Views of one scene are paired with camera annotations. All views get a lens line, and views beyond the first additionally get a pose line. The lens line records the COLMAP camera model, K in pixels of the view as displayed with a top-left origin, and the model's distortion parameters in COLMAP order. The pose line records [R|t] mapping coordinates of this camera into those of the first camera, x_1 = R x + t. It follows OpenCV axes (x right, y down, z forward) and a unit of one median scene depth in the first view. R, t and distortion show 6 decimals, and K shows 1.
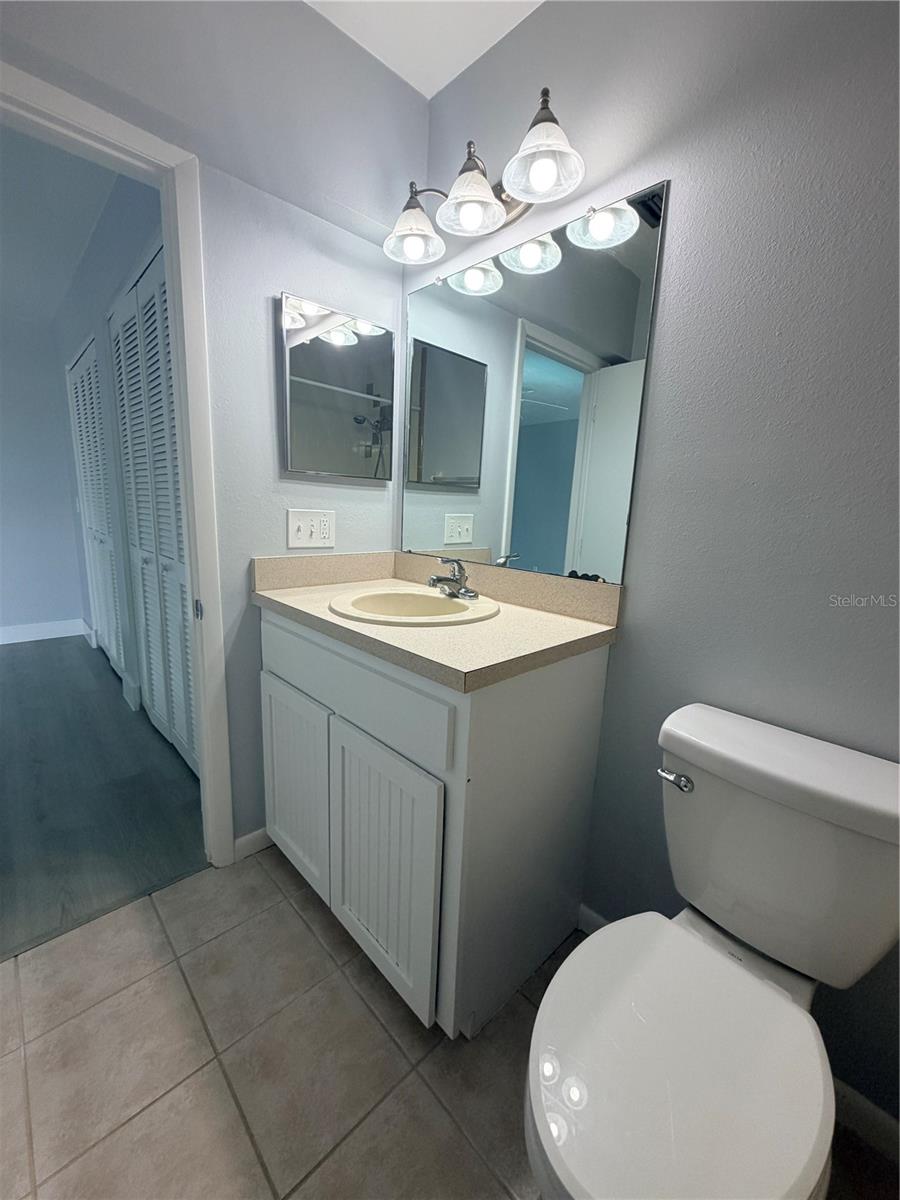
lens RADIAL K [[478.5, 0, 452.5], [0, 478.5, 599.0], [0, 0, 1]] dist [-0.000315, 0.000063]
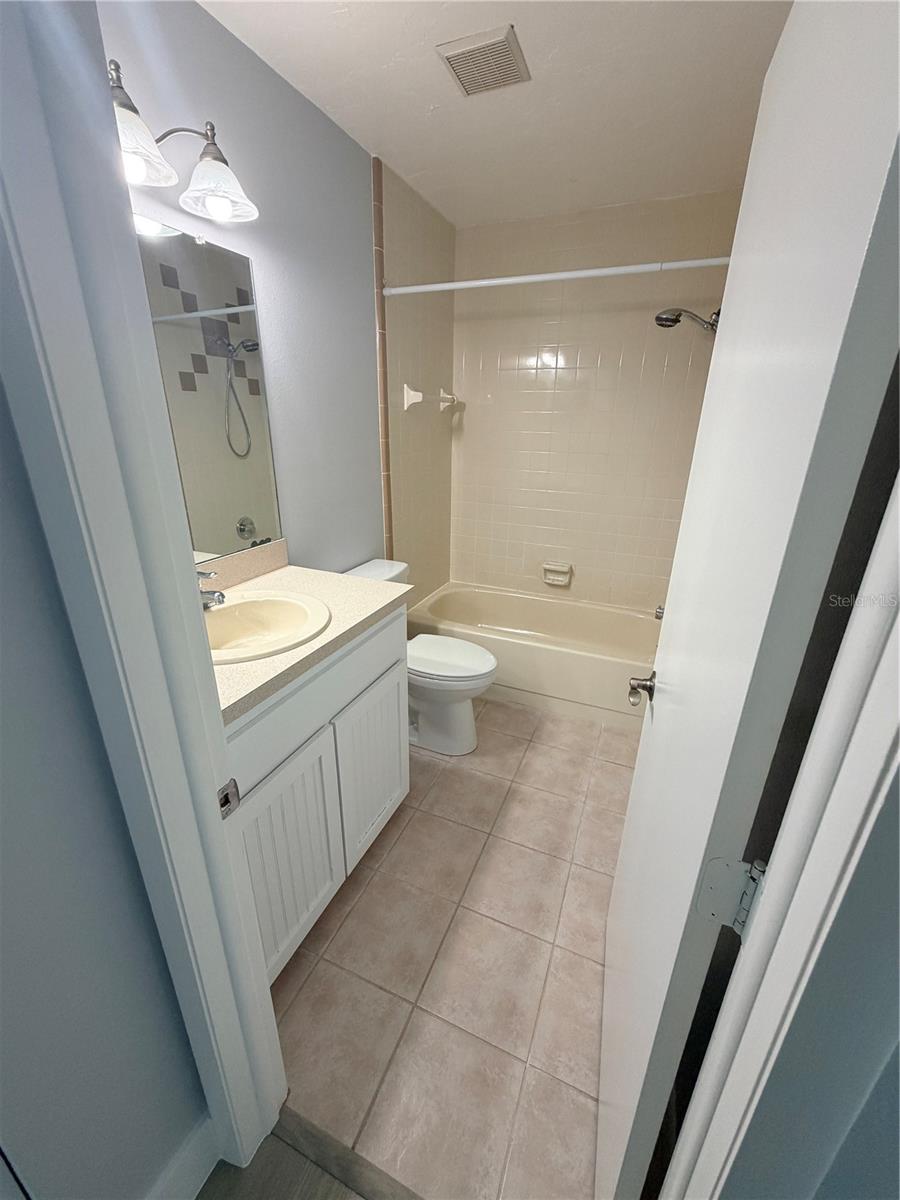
lens RADIAL K [[478.5, 0, 446.4], [0, 478.5, 601.4], [0, 0, 1]] dist [-0.000315, 0.000063]
pose [[-0.379605, -0.372021, 0.847054, -1.229787], [0.146367, 0.879906, 0.452043, -0.473045], [-0.913497, 0.295578, -0.279565, 1.048382]]
